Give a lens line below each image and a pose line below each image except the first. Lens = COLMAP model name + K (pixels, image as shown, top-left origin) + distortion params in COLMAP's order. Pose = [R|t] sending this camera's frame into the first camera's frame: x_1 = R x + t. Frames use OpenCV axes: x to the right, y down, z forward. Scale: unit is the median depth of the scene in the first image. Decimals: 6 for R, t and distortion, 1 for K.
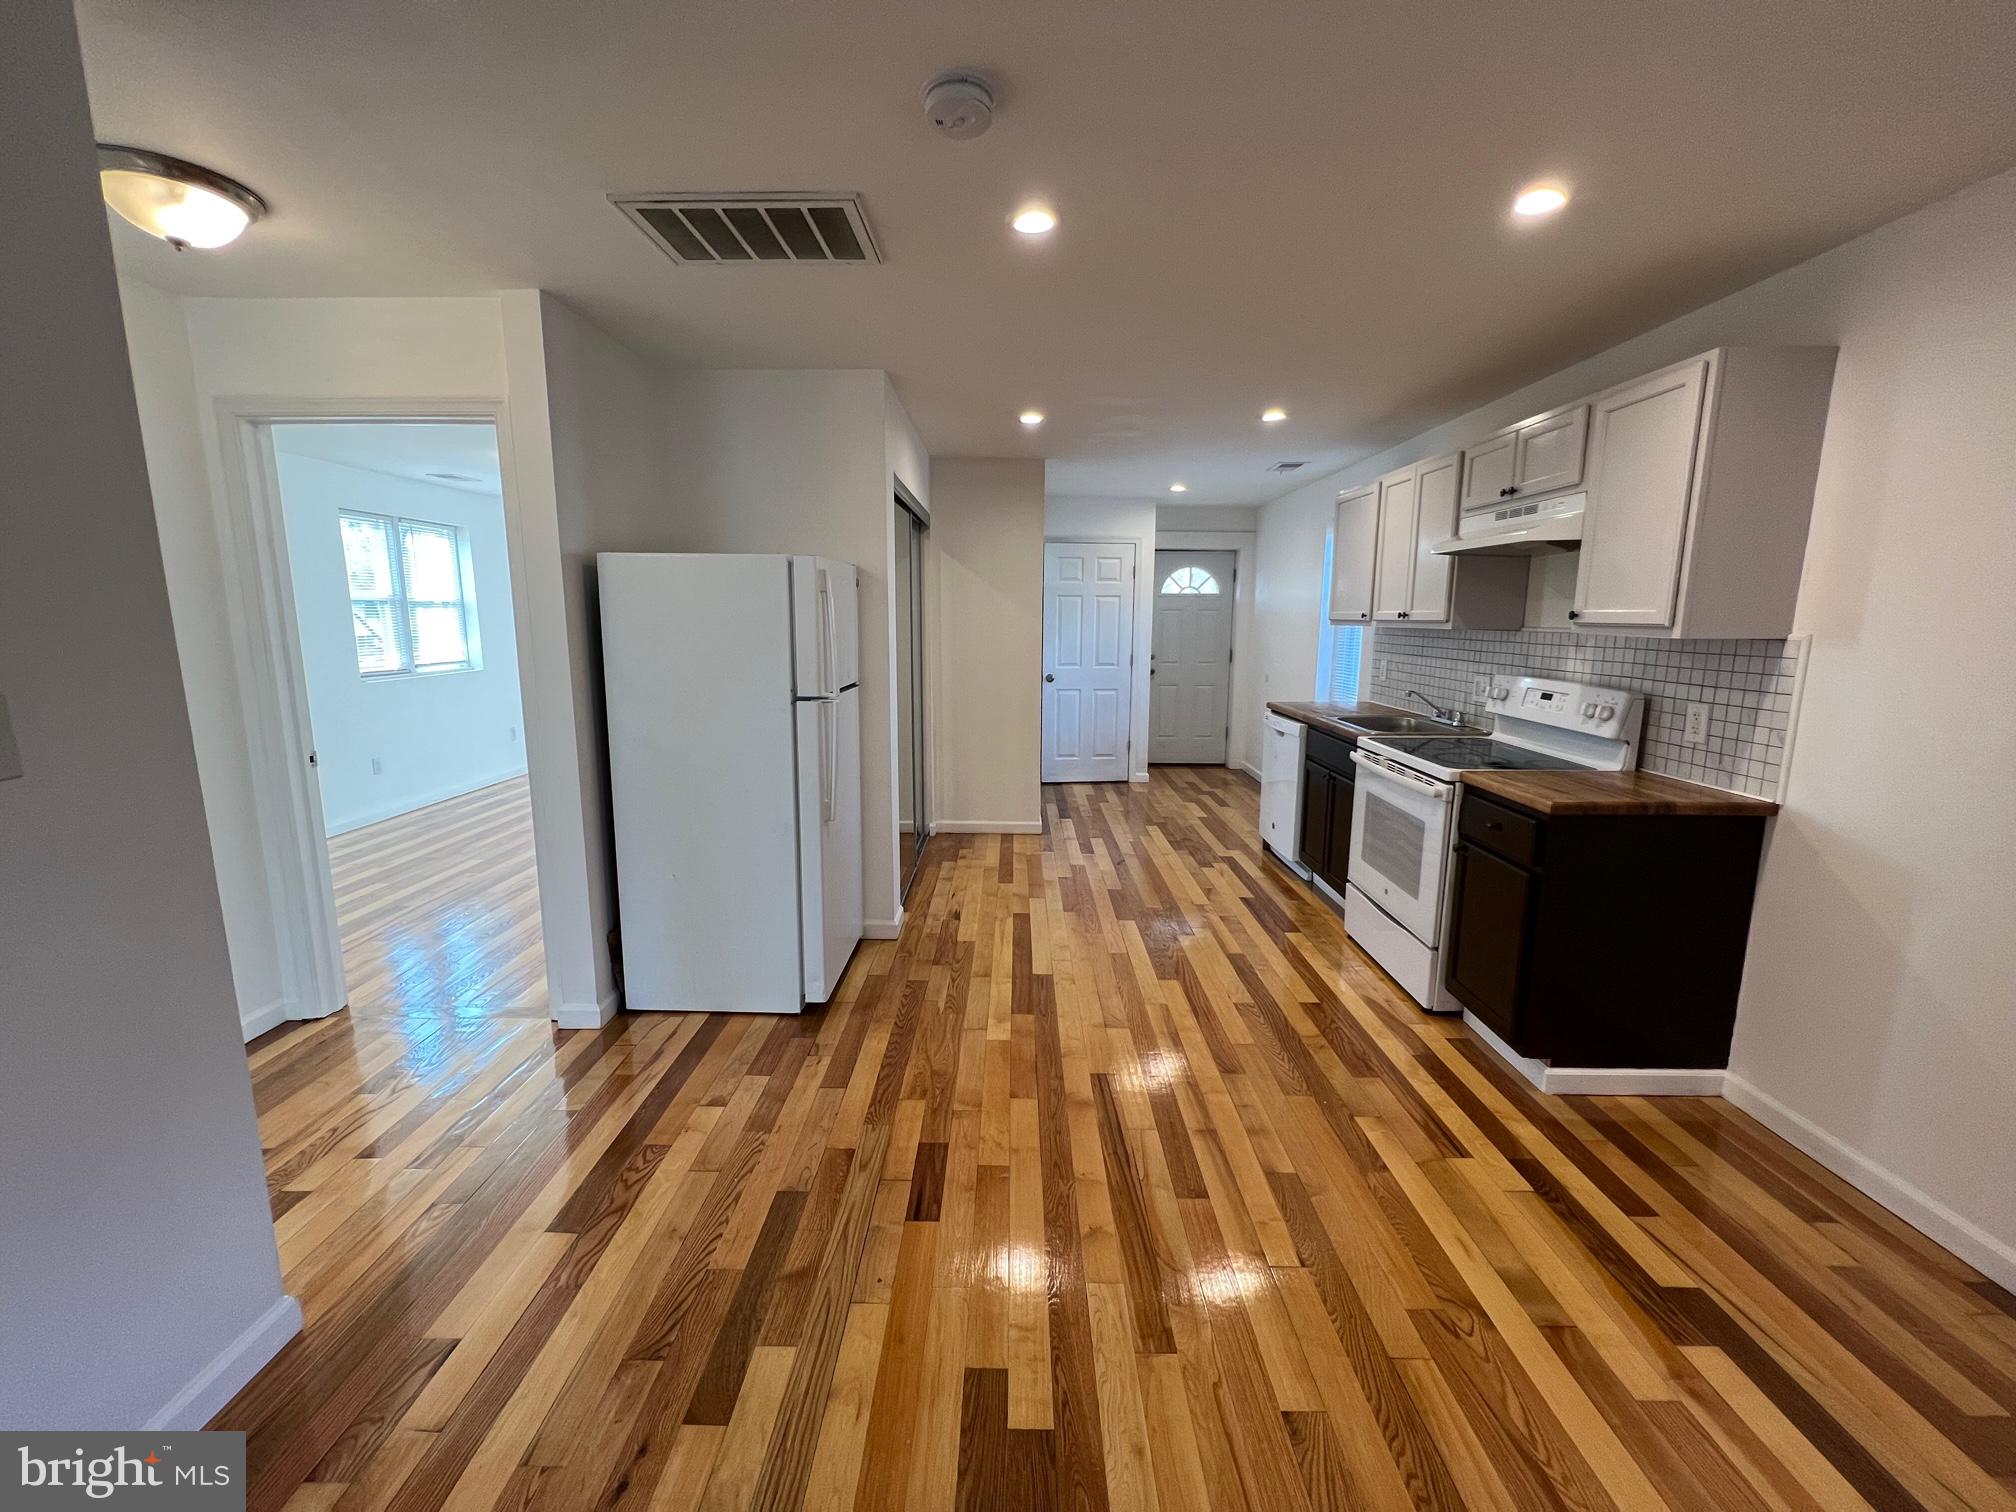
lens RADIAL K [[816.7, 0, 1002.1], [0, 816.7, 751.3], [0, 0, 1]] dist [-0.001758, 0.000078]
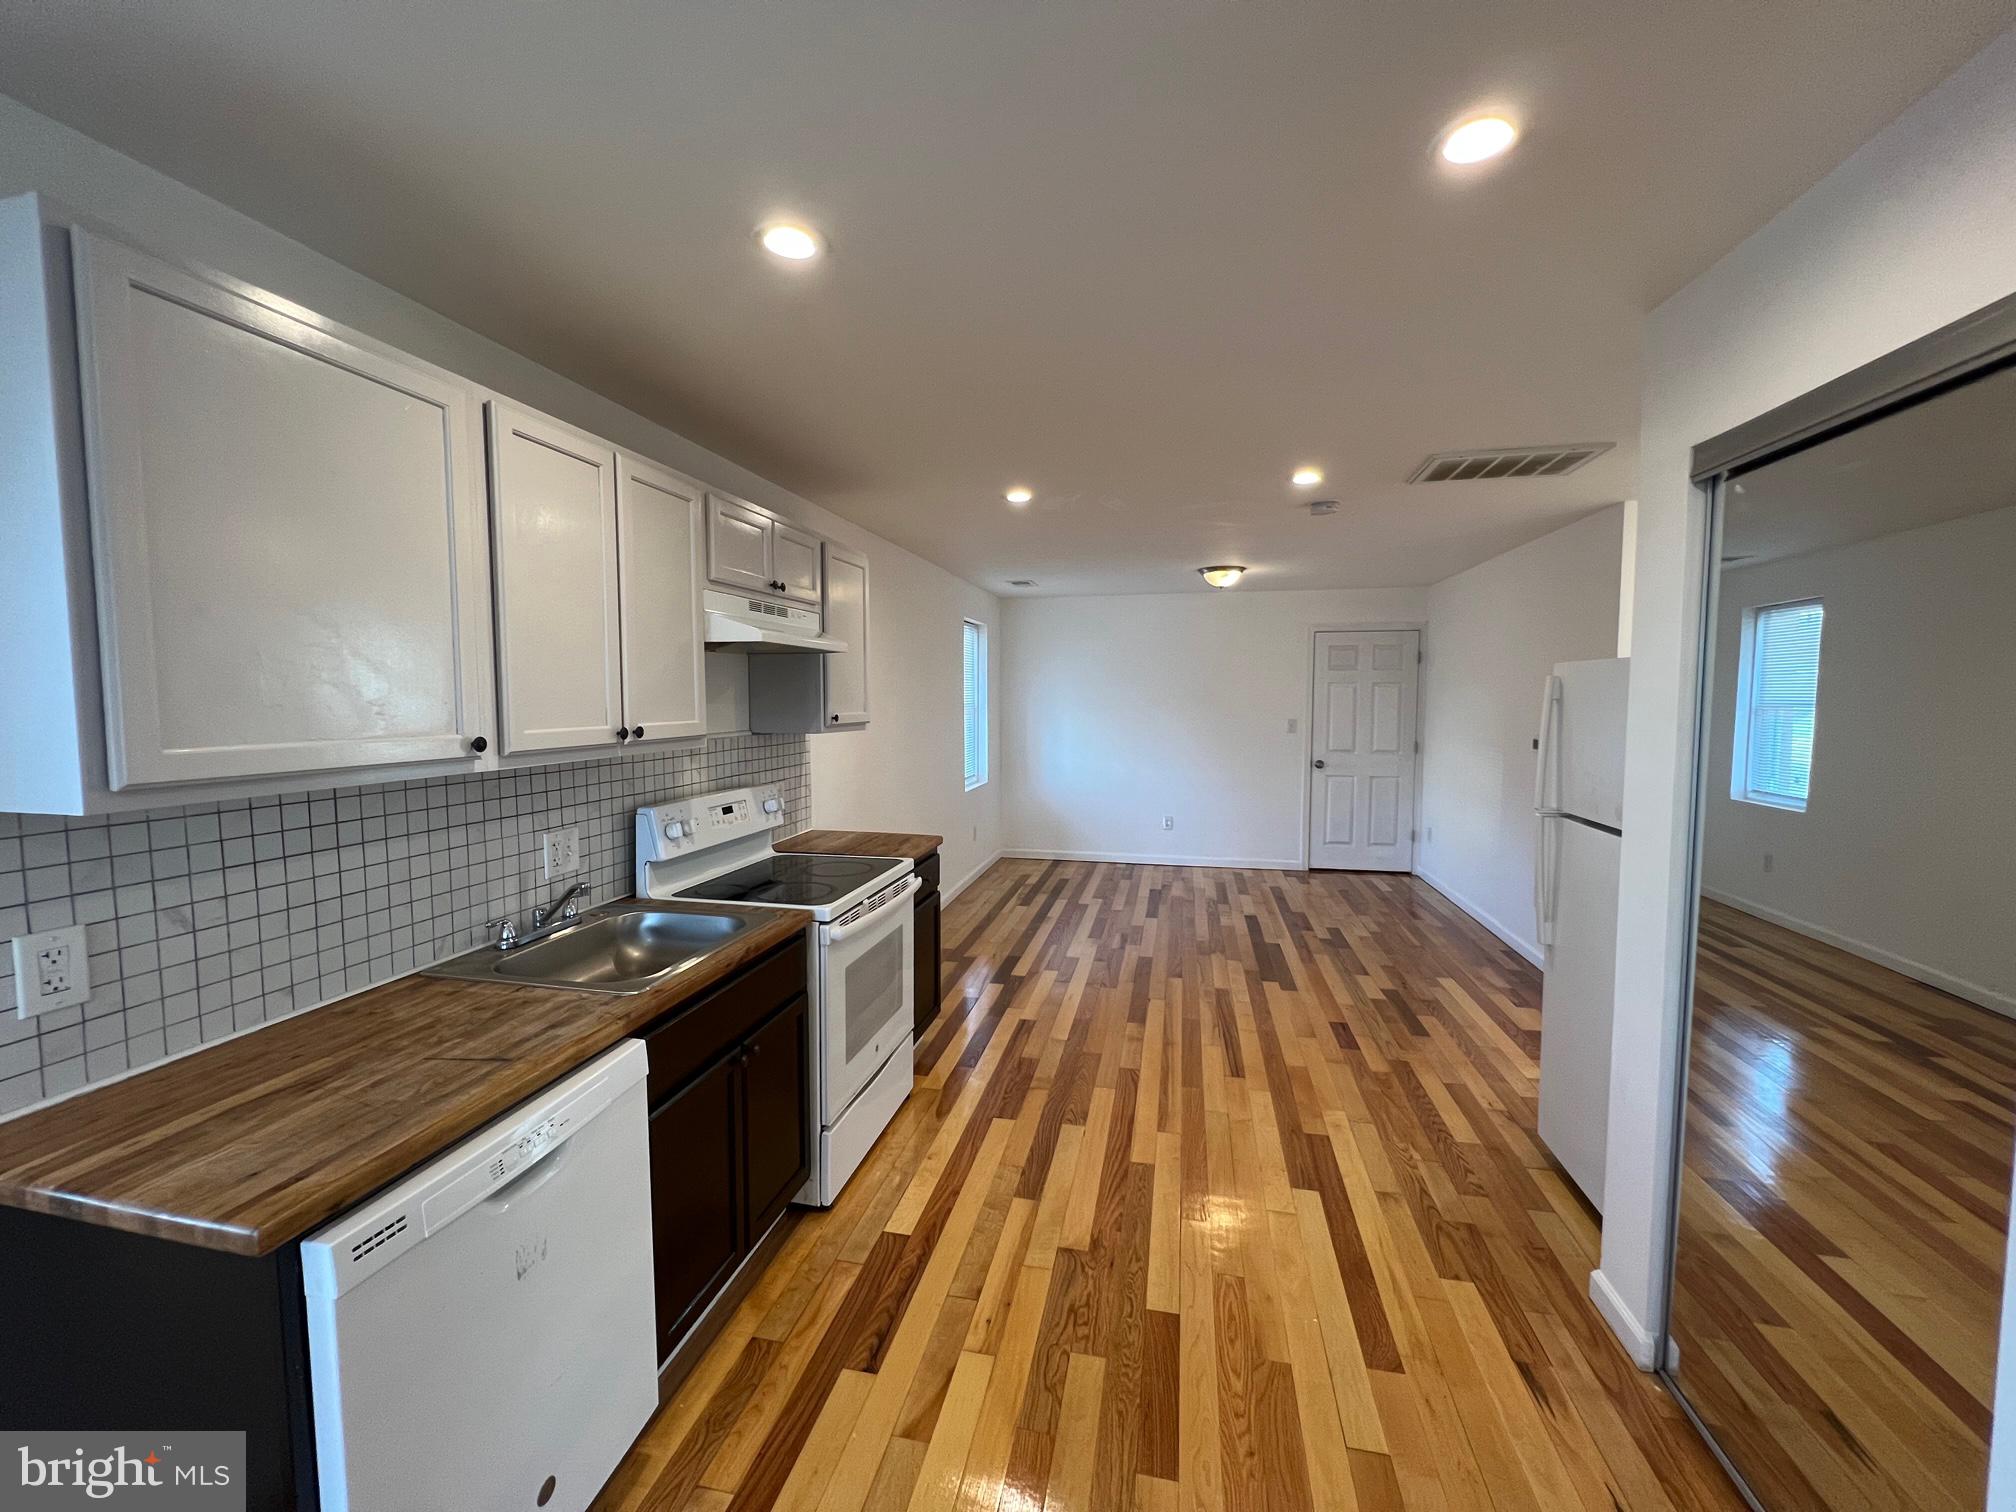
lens RADIAL K [[816.7, 0, 999.8], [0, 816.7, 750.0], [0, 0, 1]] dist [-0.001758, 0.000078]
pose [[-0.979111, -0.015766, 0.202716, 0.199807], [0.031832, 0.972809, 0.229410, -0.344394], [-0.200821, 0.231071, -0.951986, 1.864702]]
